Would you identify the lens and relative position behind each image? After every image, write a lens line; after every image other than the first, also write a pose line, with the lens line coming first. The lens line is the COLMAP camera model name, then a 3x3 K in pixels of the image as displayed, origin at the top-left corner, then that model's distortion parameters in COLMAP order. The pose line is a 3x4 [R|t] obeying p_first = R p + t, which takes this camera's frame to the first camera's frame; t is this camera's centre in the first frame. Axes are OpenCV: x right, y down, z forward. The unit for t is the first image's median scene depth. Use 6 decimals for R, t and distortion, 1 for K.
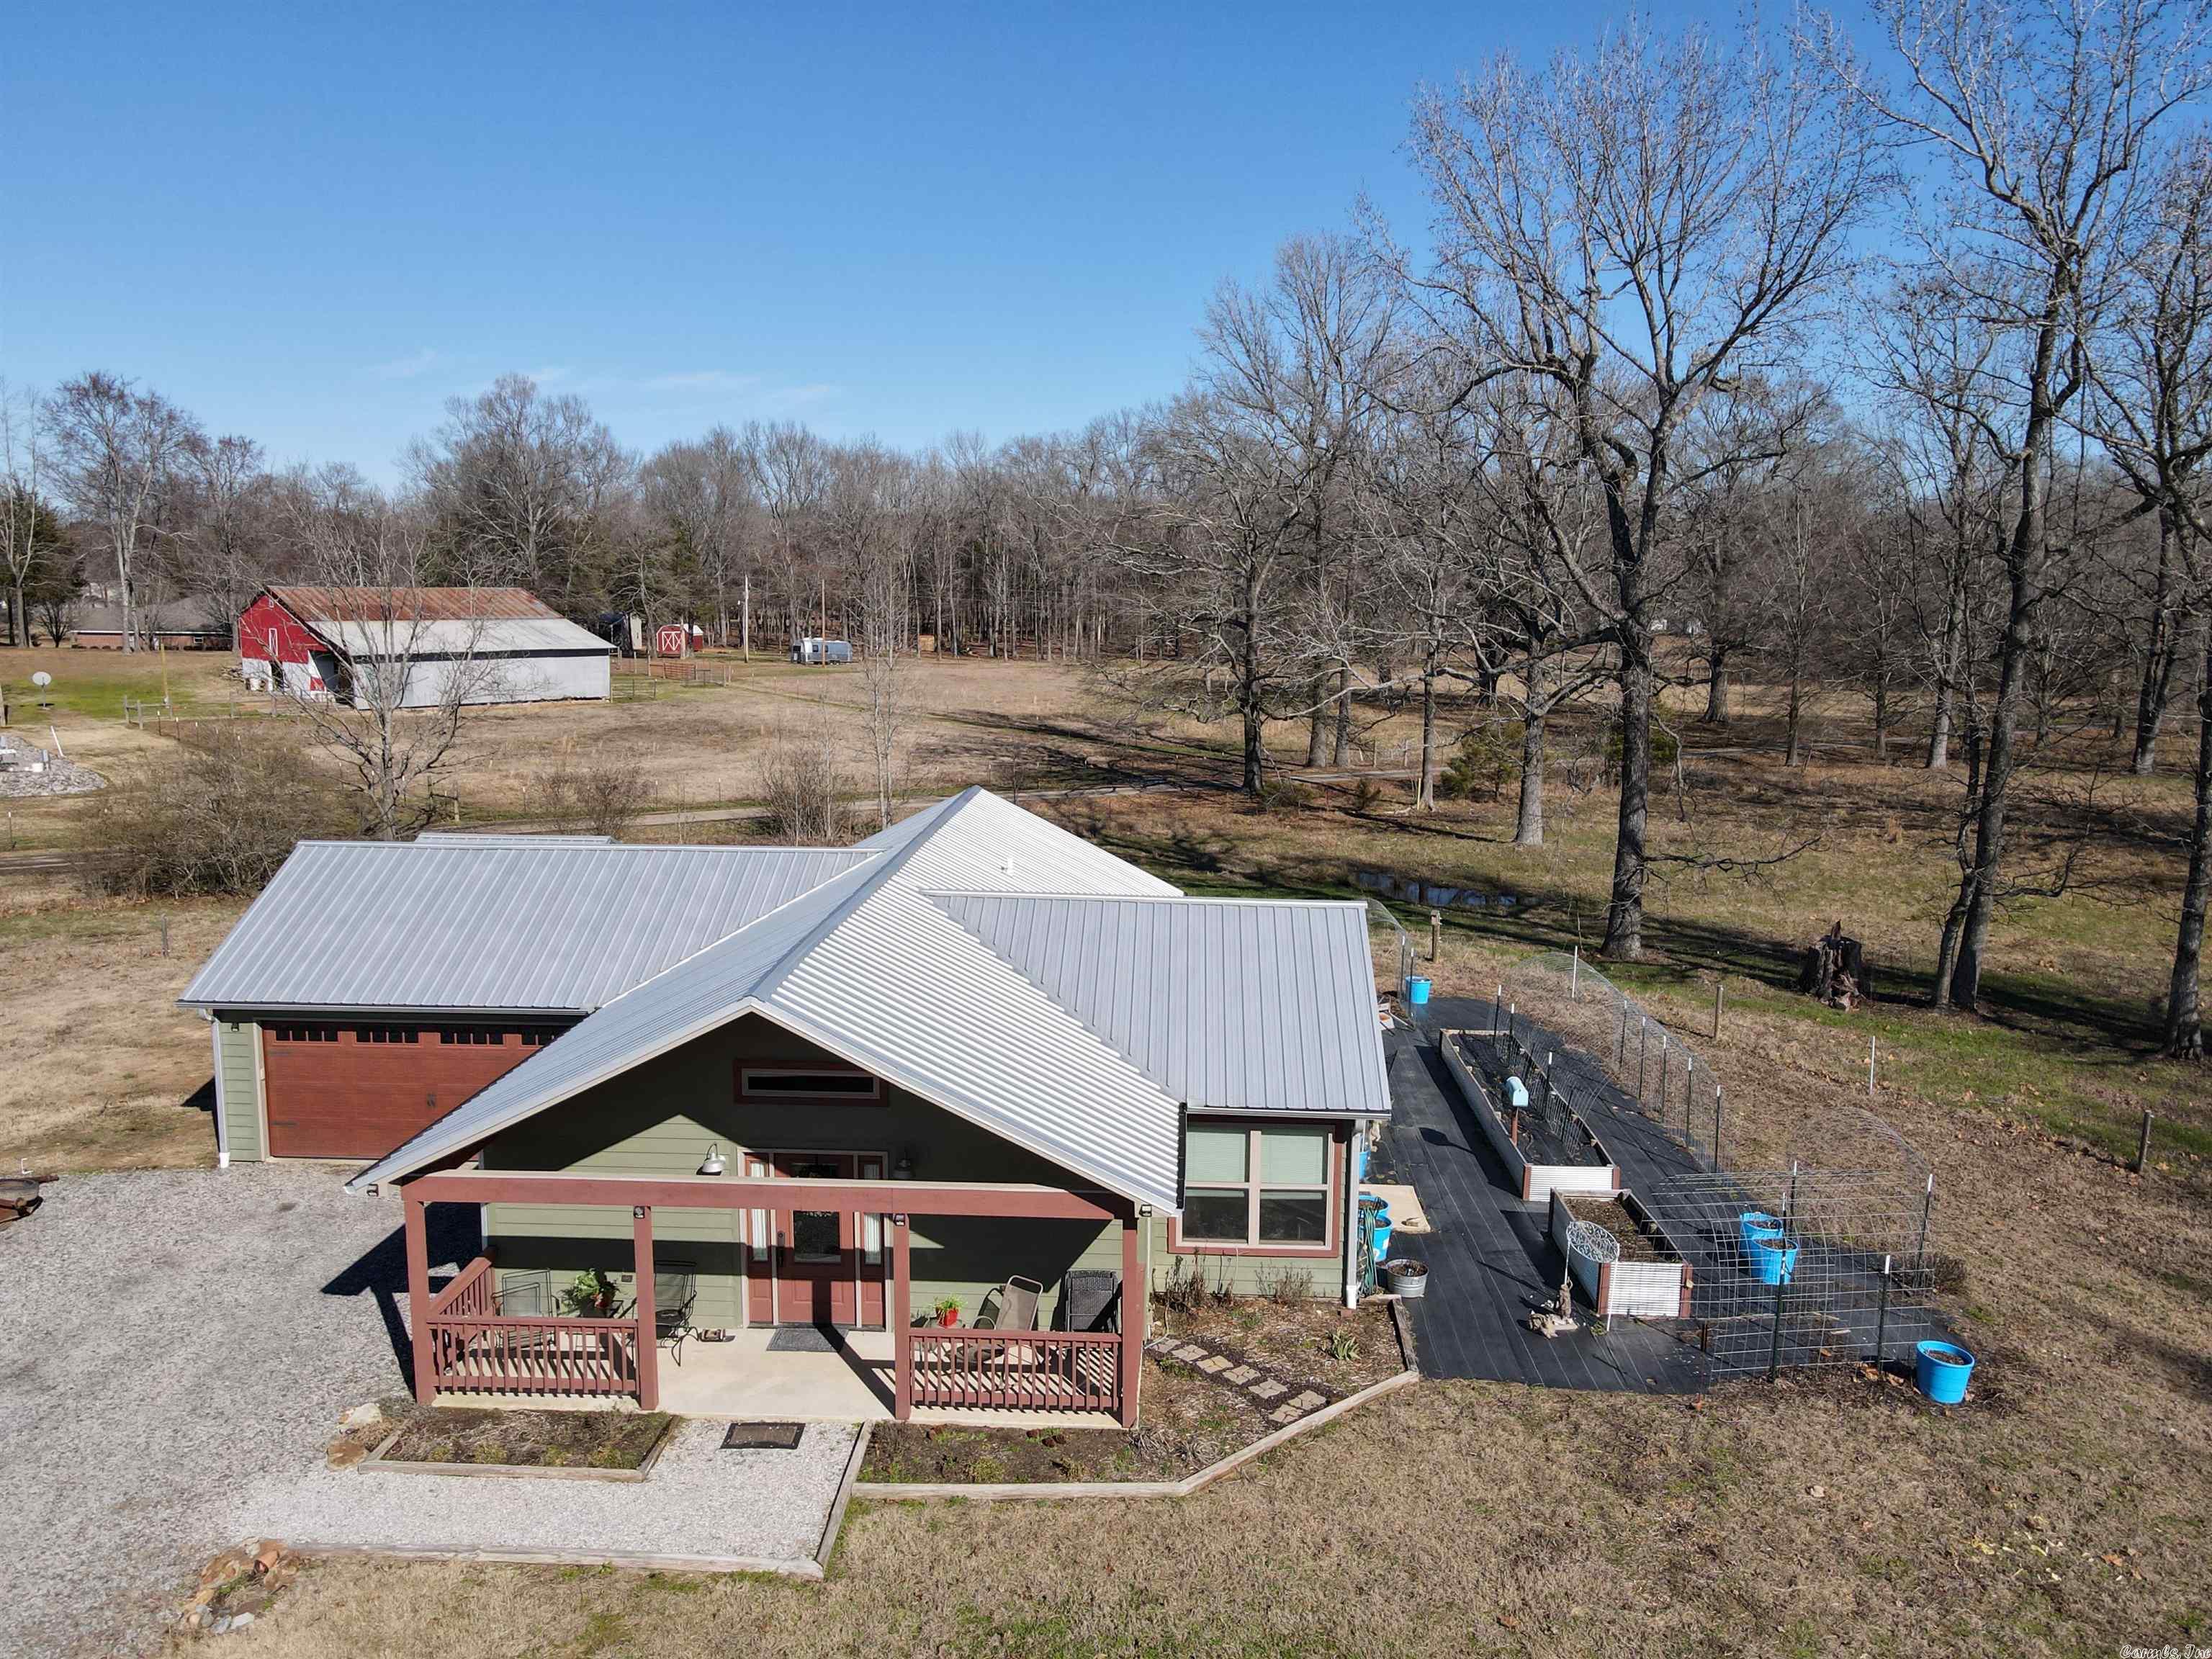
lens RADIAL K [[1617.3, 0, 1100.7], [0, 1617.3, 823.6], [0, 0, 1]] dist [0.011829, 0.005112]
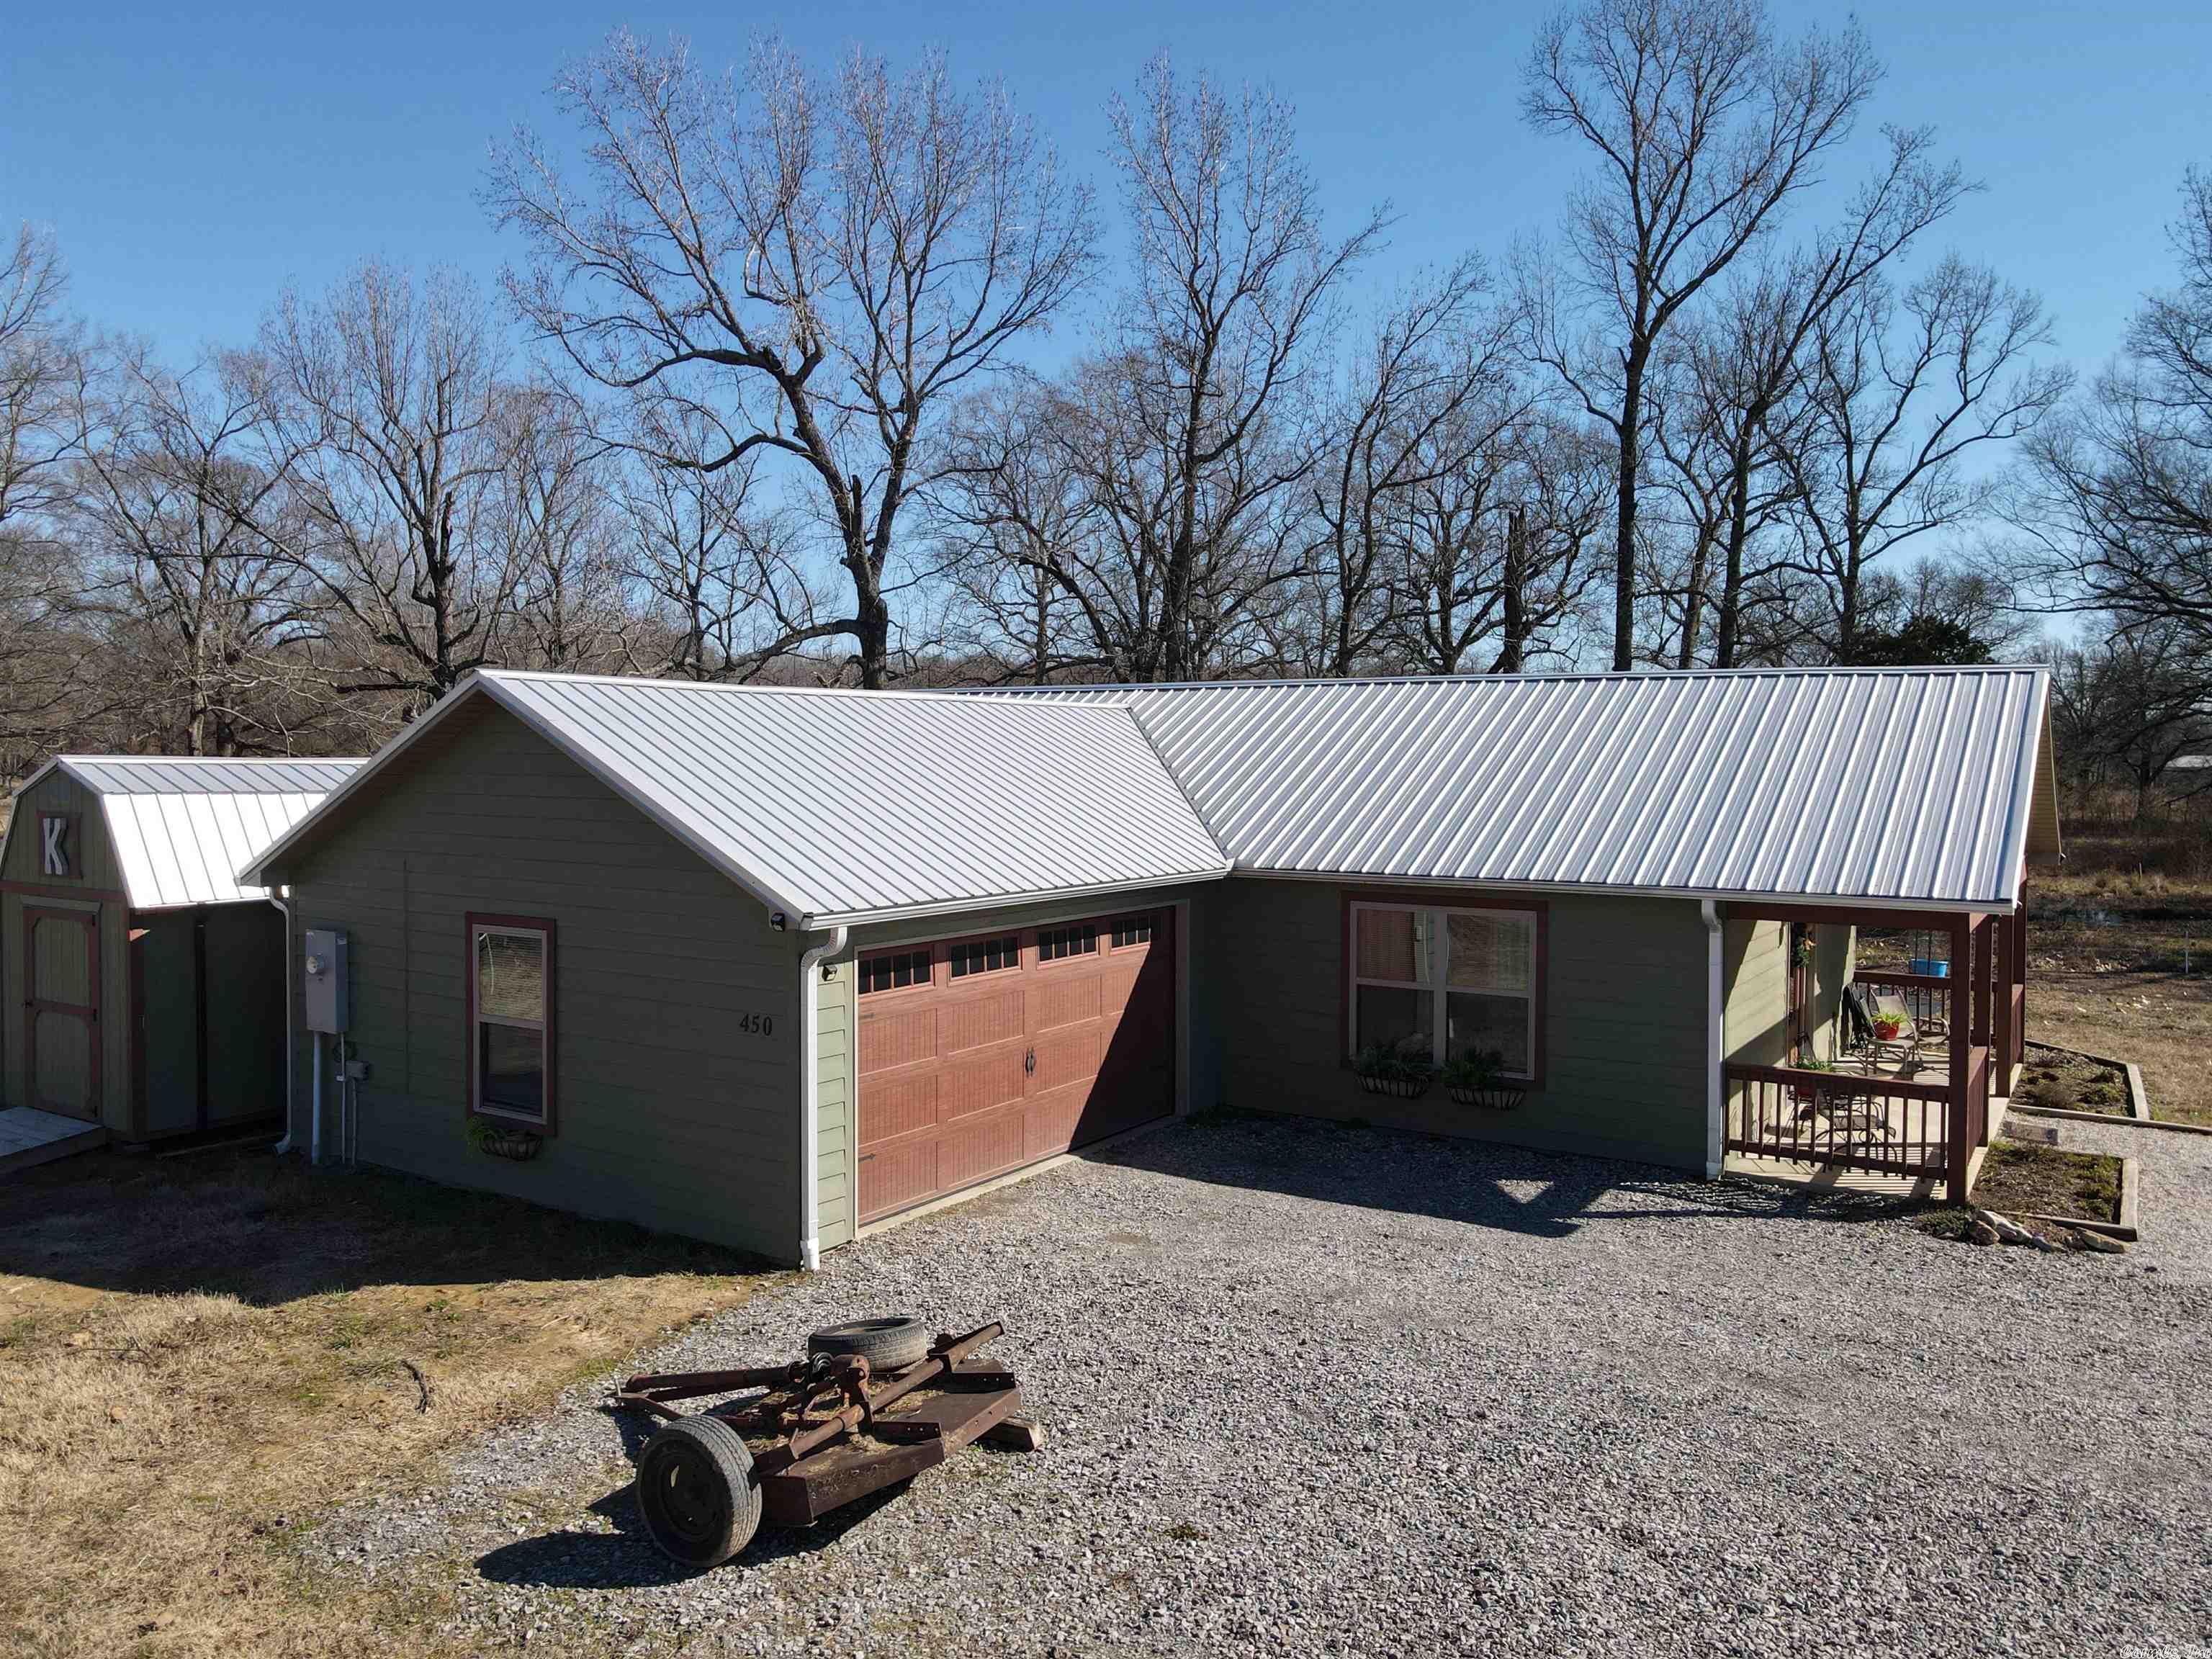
lens RADIAL K [[1617.3, 0, 1090.8], [0, 1617.3, 818.4], [0, 0, 1]] dist [0.011829, 0.005112]
pose [[0.495840, -0.035613, 0.867683, -0.915480], [0.128365, 0.991189, -0.032672, 0.104330], [-0.858874, 0.127580, 0.496043, 0.673768]]
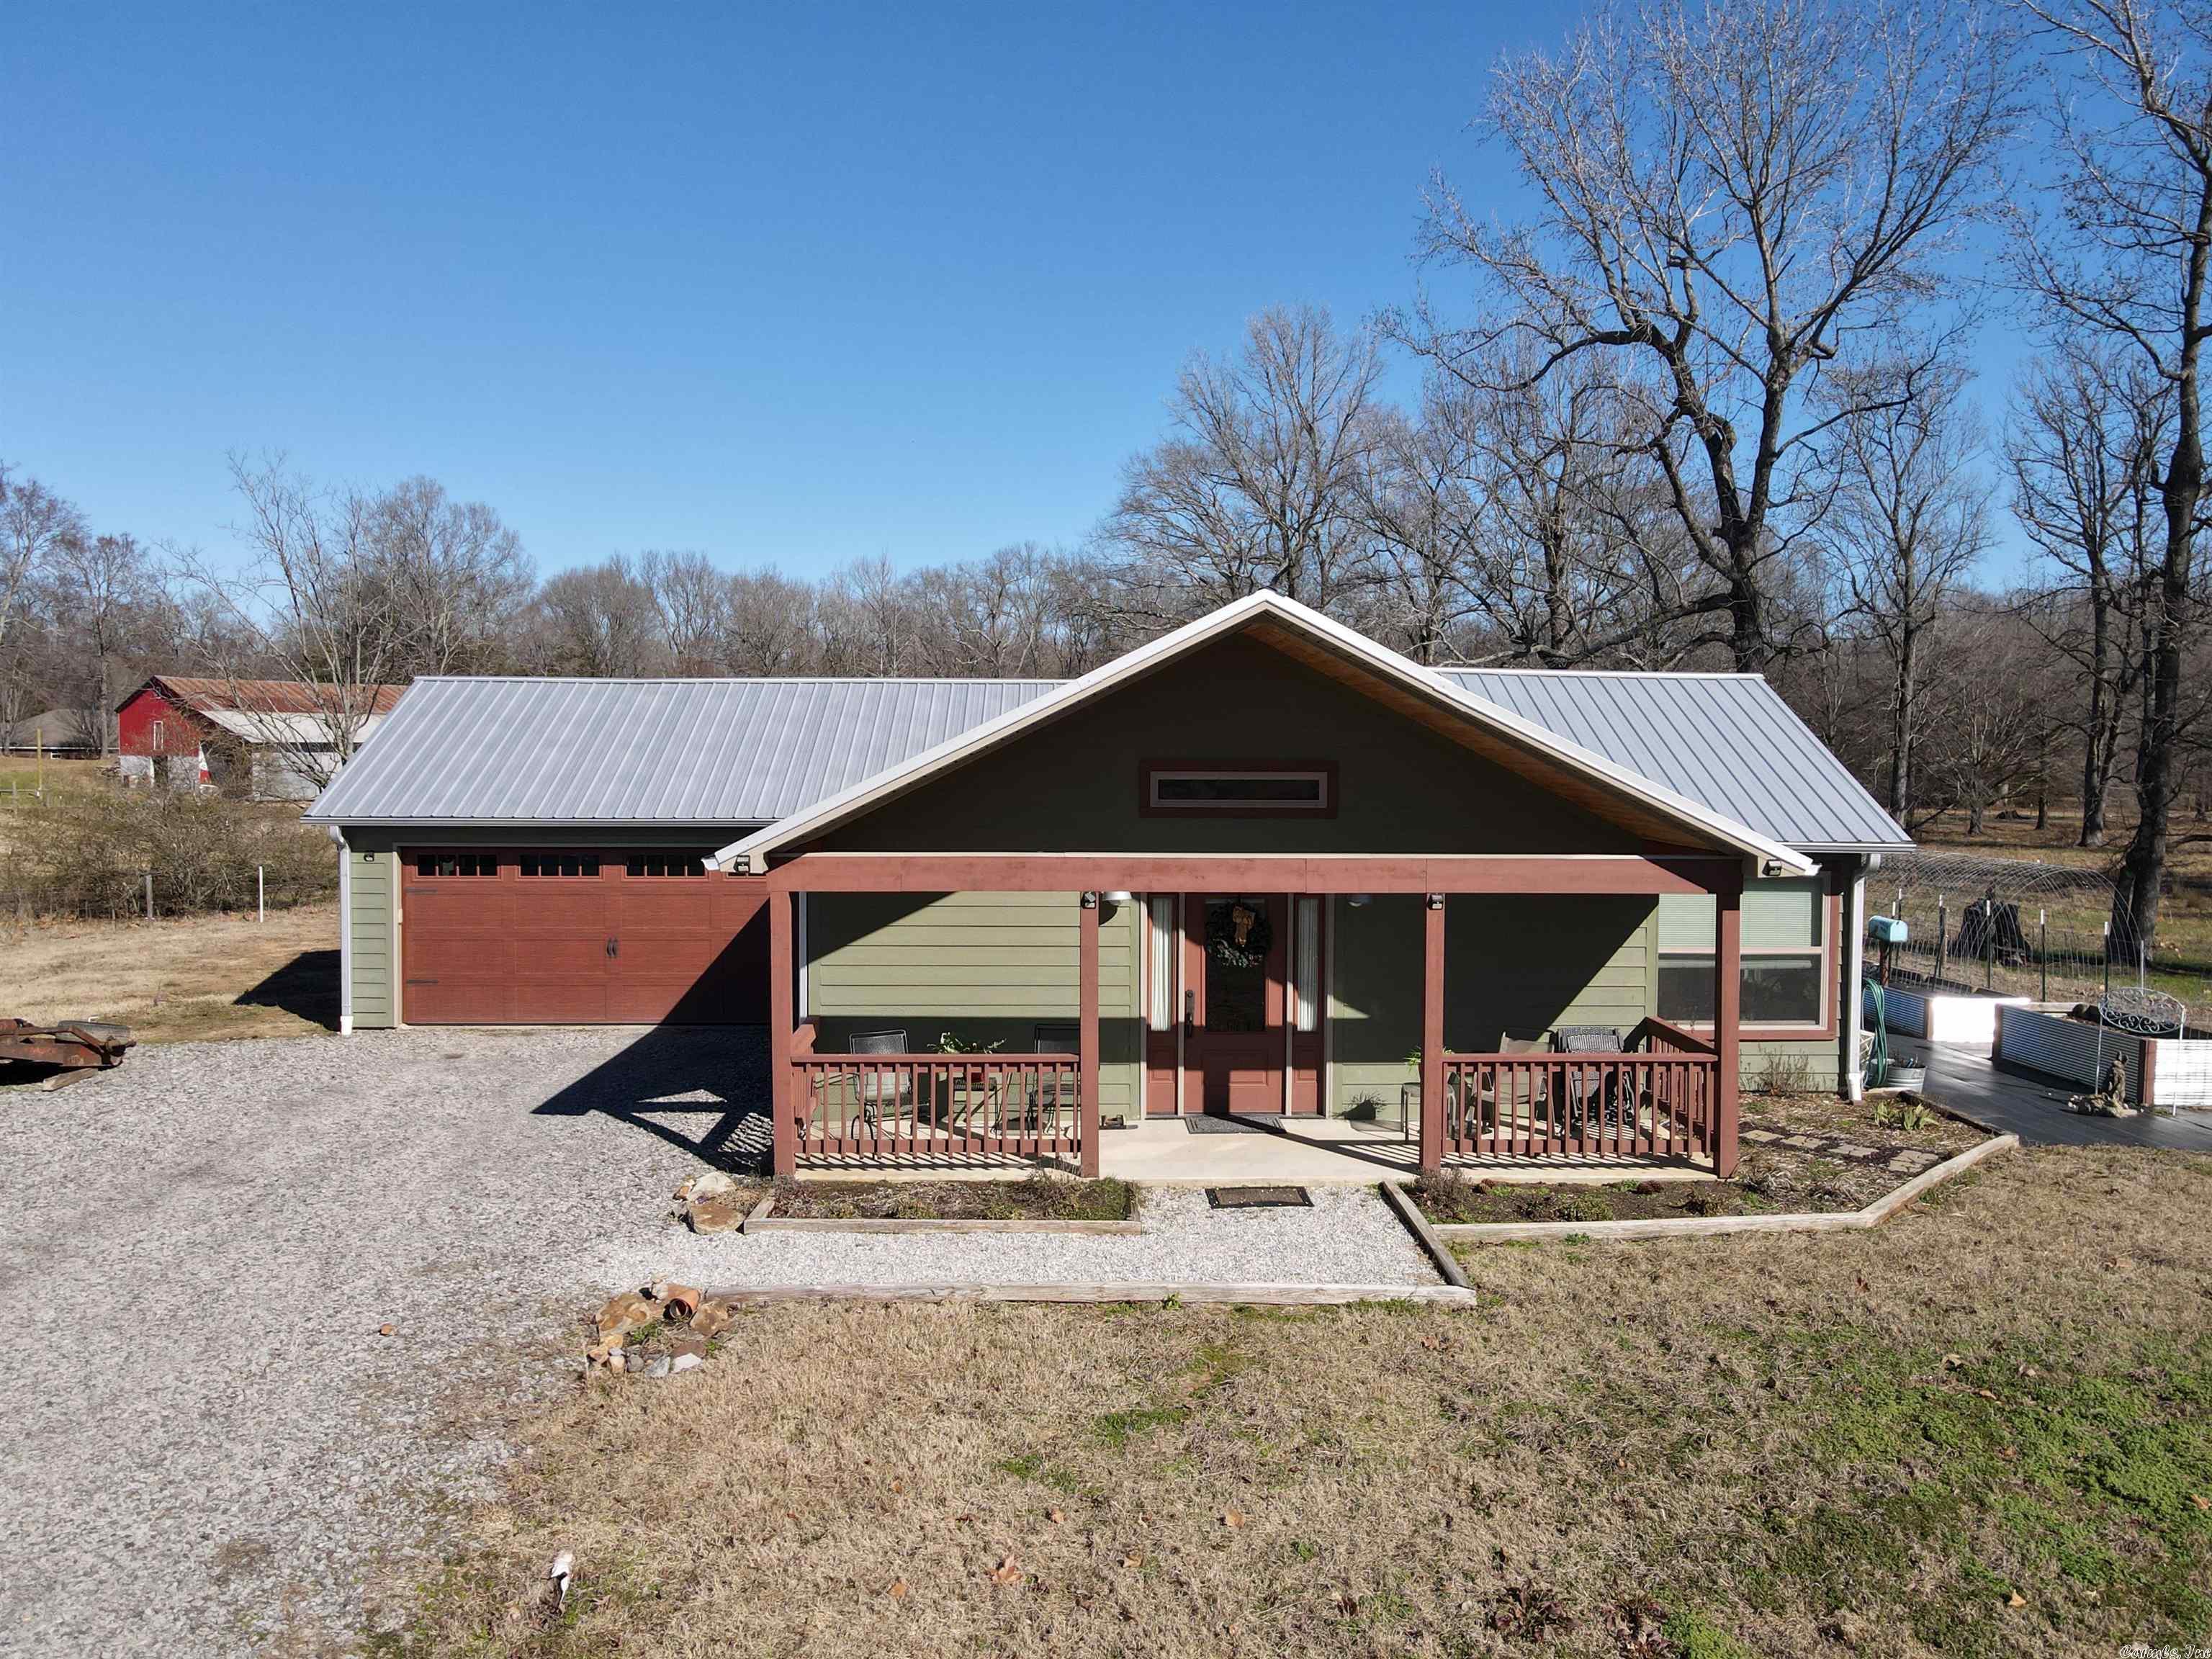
lens RADIAL K [[1617.3, 0, 1098.4], [0, 1617.3, 824.8], [0, 0, 1]] dist [0.011829, 0.005112]
pose [[0.996567, -0.003519, 0.082711, -0.237132], [0.011953, 0.994744, -0.101690, 0.194639], [-0.081918, 0.102329, 0.991372, 0.170189]]
